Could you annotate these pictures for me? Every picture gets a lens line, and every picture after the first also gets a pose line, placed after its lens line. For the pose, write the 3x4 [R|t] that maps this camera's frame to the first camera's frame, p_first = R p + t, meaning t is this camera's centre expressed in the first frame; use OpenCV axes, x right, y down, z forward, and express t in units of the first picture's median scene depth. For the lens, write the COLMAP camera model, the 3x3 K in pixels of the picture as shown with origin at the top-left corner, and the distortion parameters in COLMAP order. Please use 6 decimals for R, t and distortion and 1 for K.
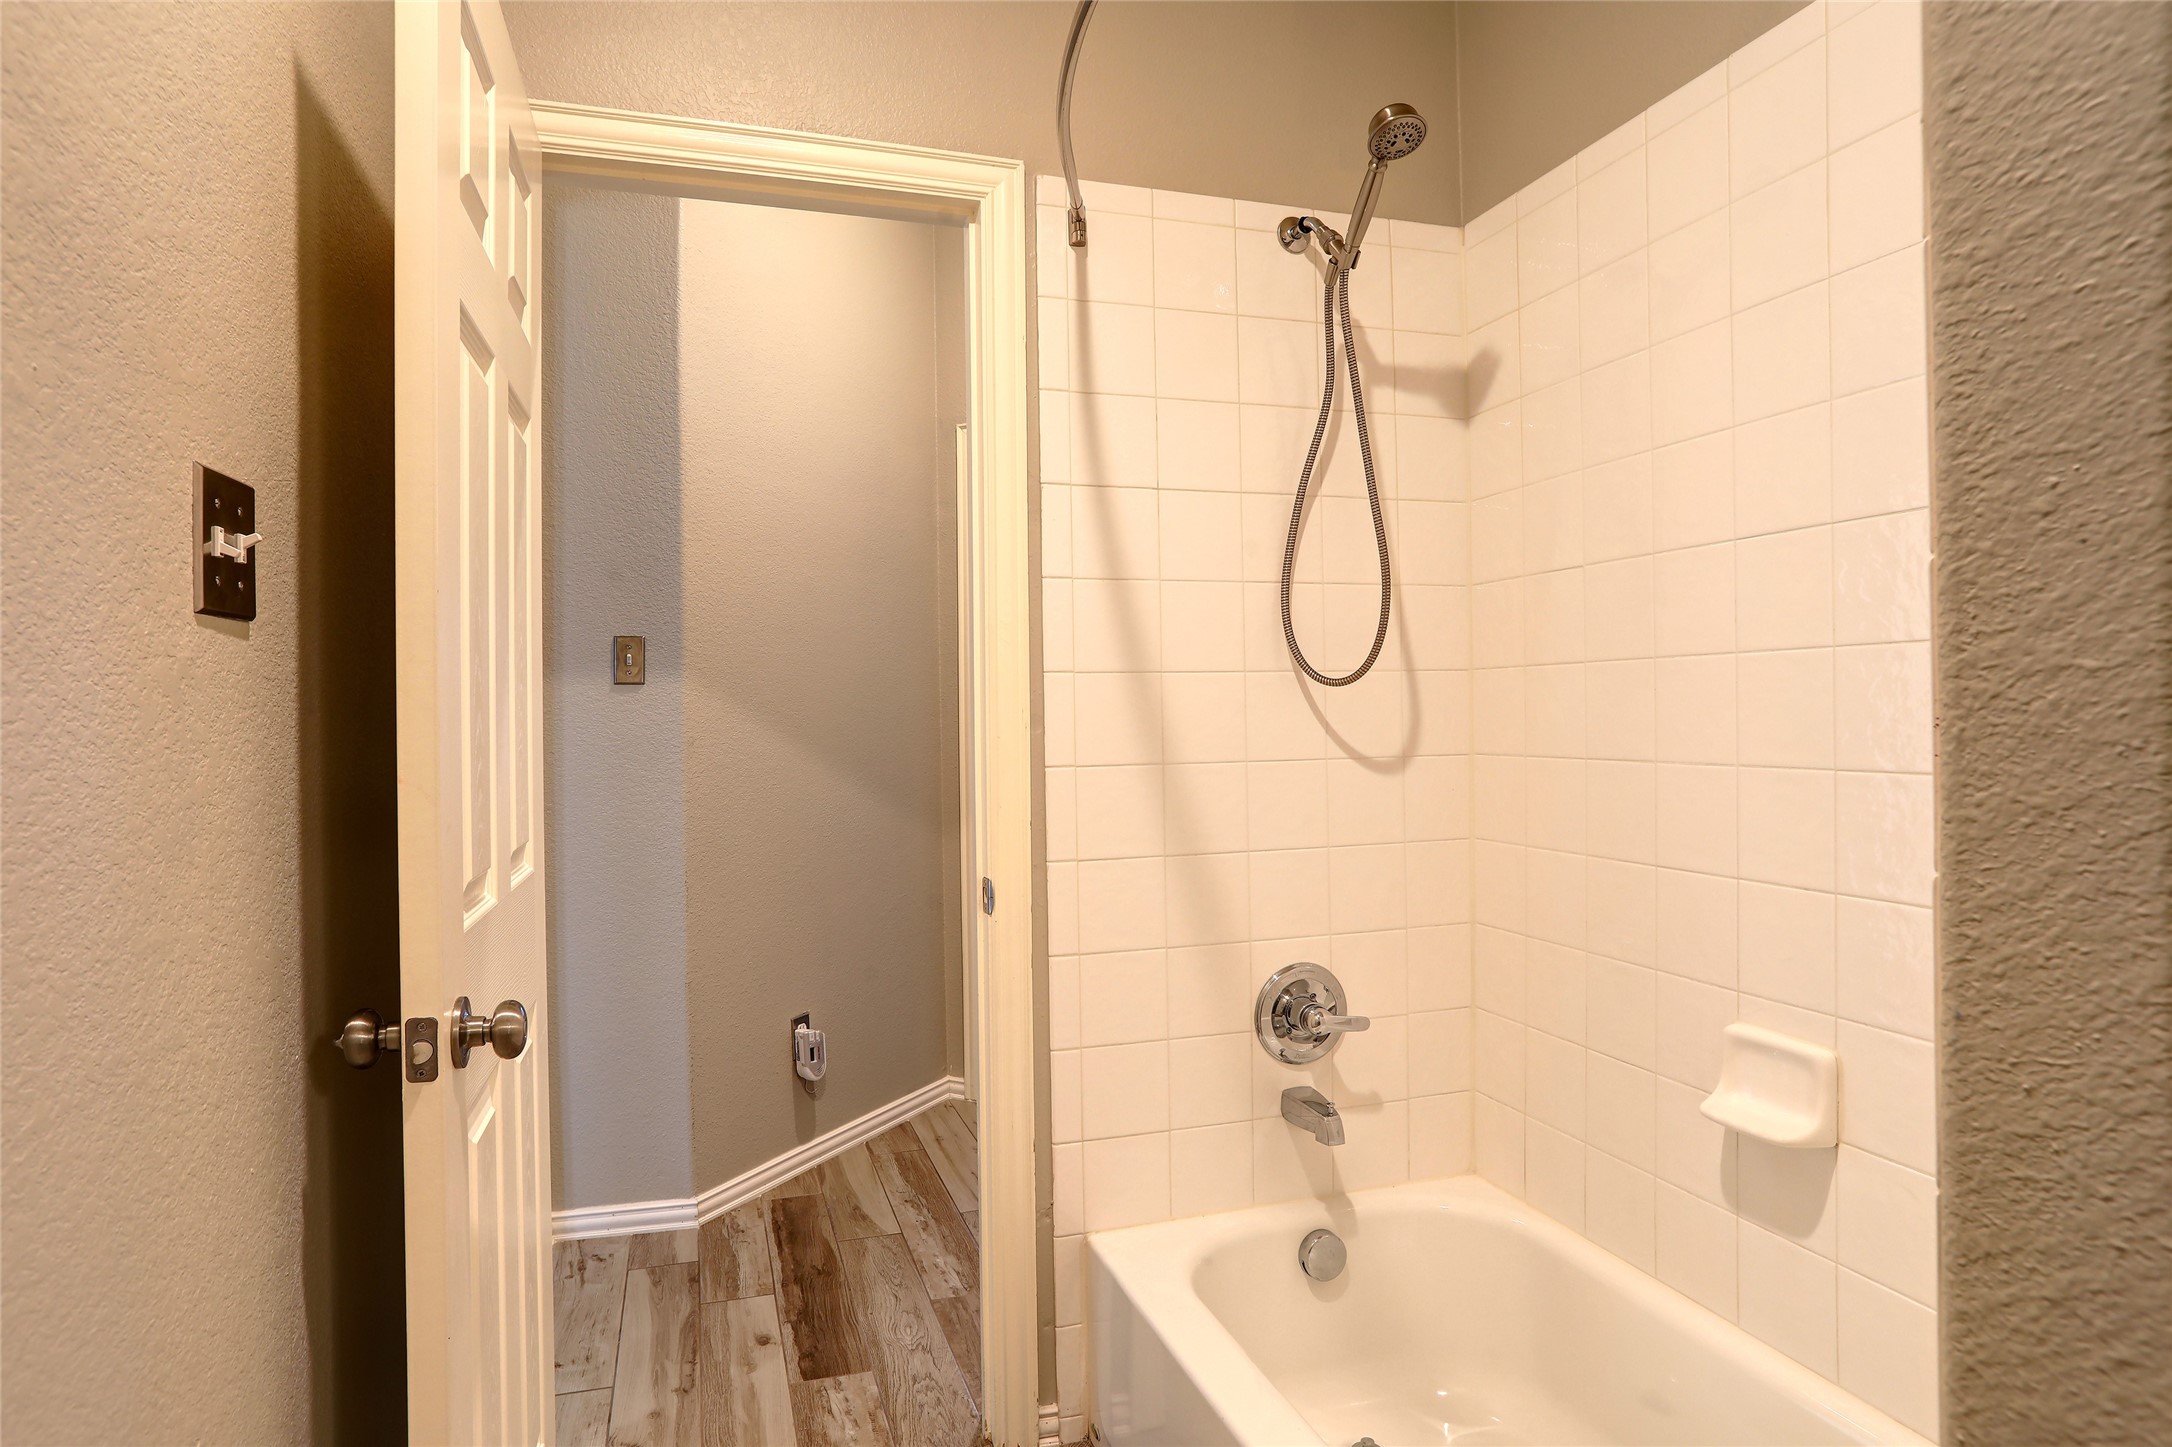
lens RADIAL K [[1259.0, 0, 1088.7], [0, 1259.0, 726.0], [0, 0, 1]] dist [-0.060314, 0.043382]
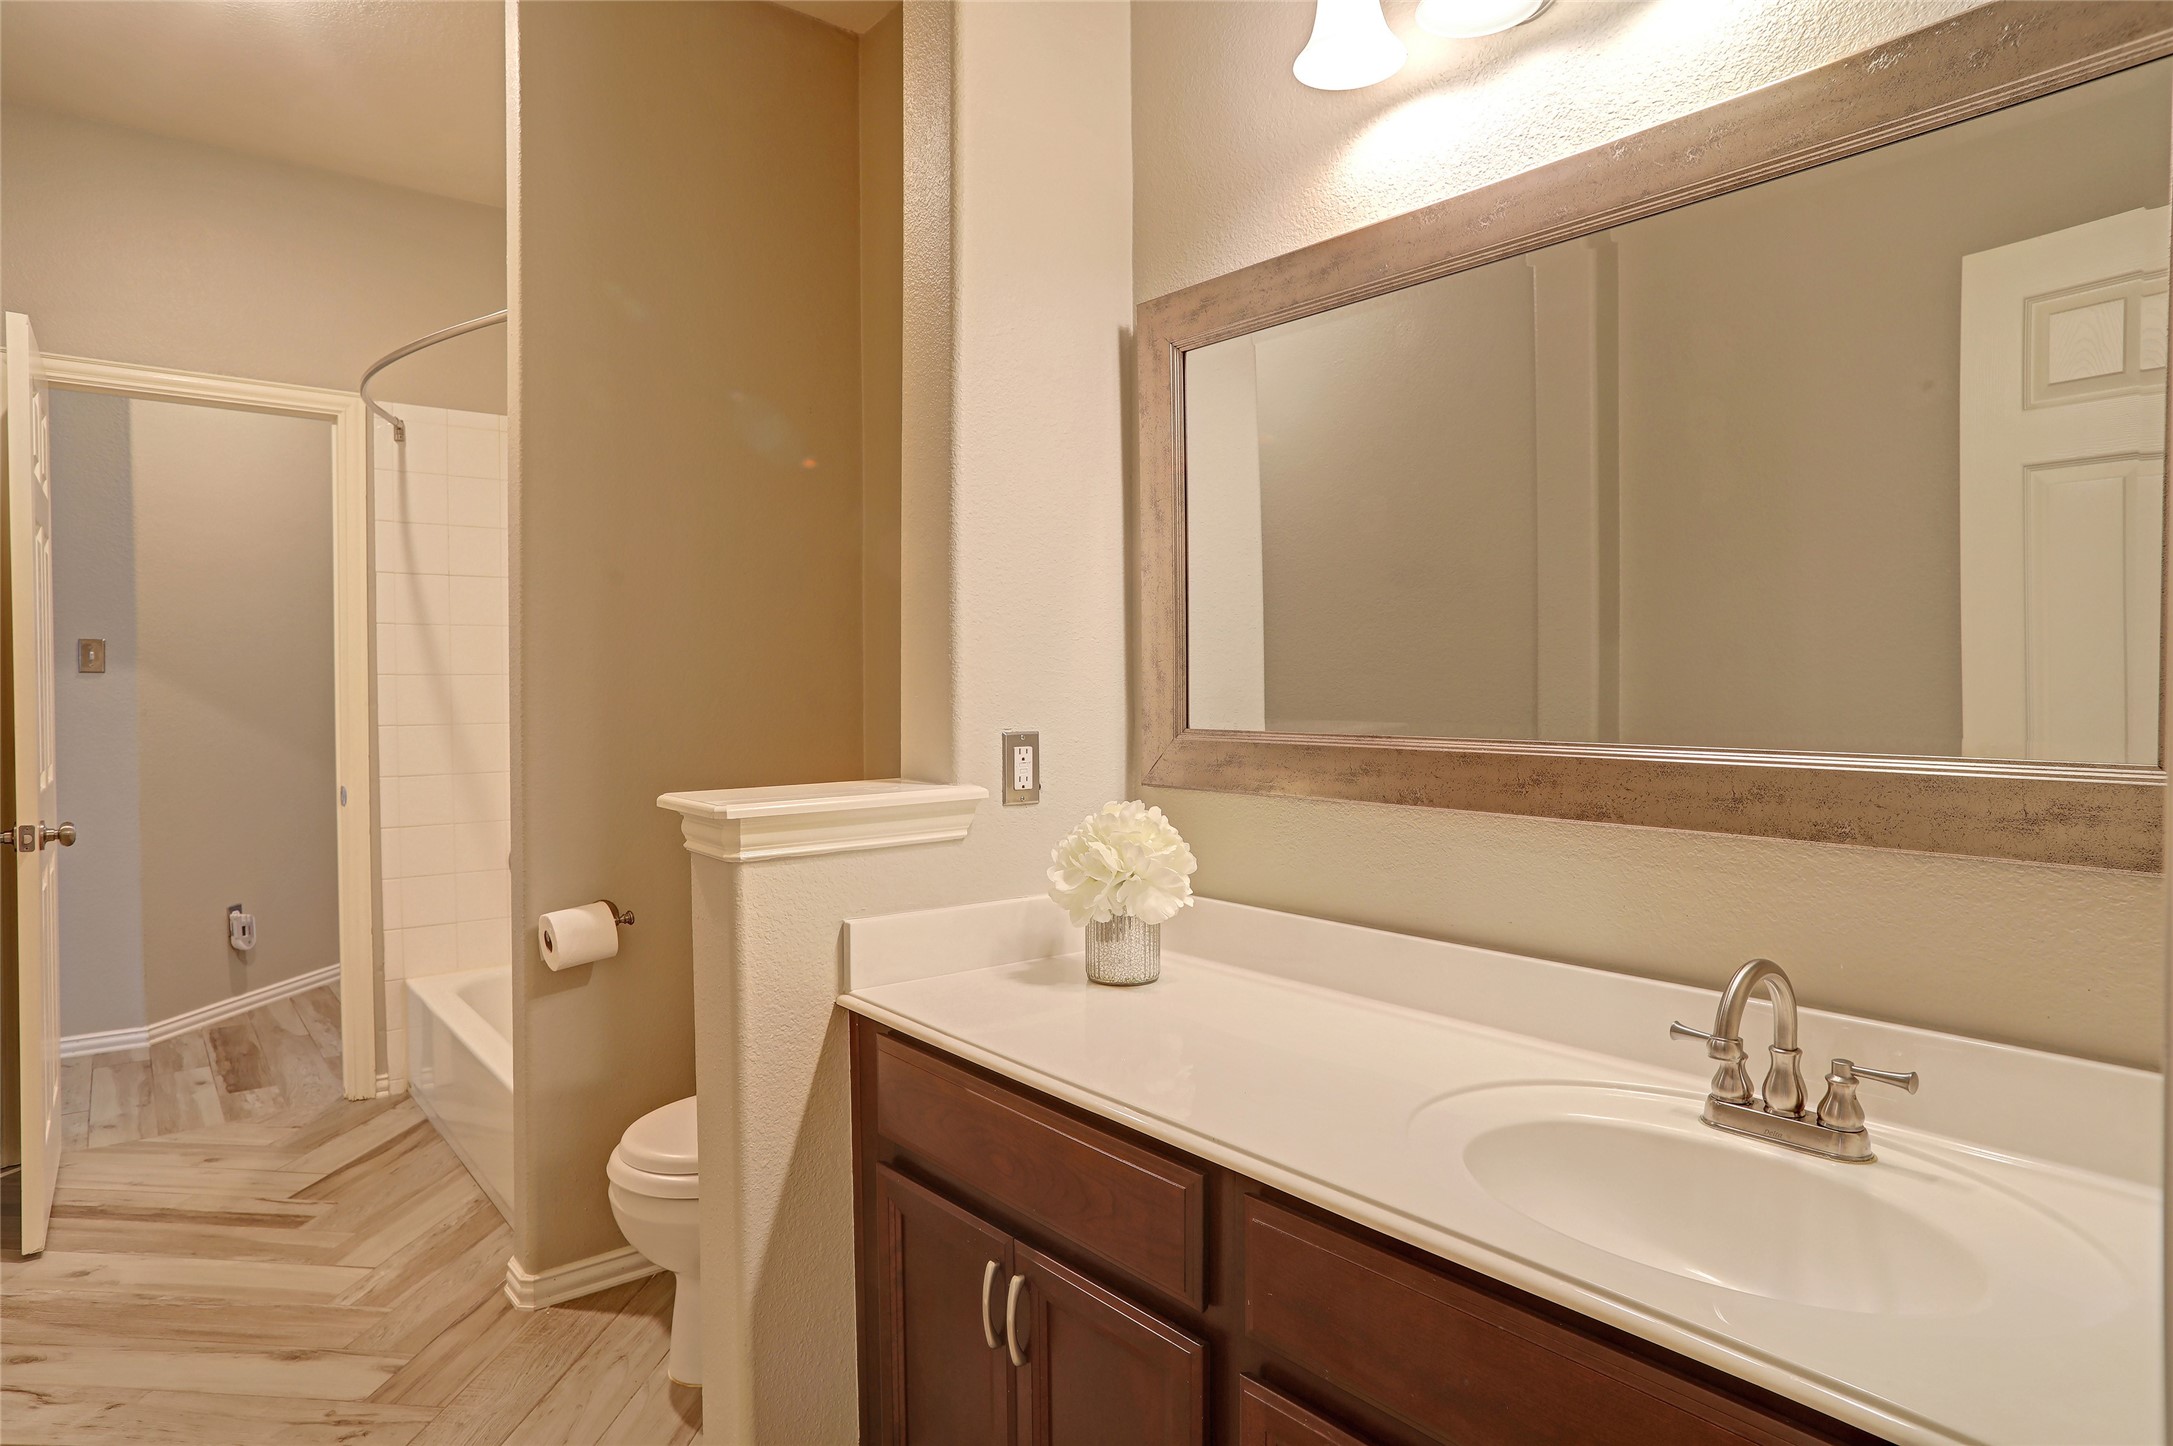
lens RADIAL K [[1259.6, 0, 1087.8], [0, 1259.6, 710.4], [0, 0, 1]] dist [-0.060314, 0.043382]
pose [[0.935521, -0.000392, 0.353270, 0.257023], [-0.002679, 0.999963, 0.008204, -0.006626], [-0.353261, -0.008622, 0.935485, -0.928900]]
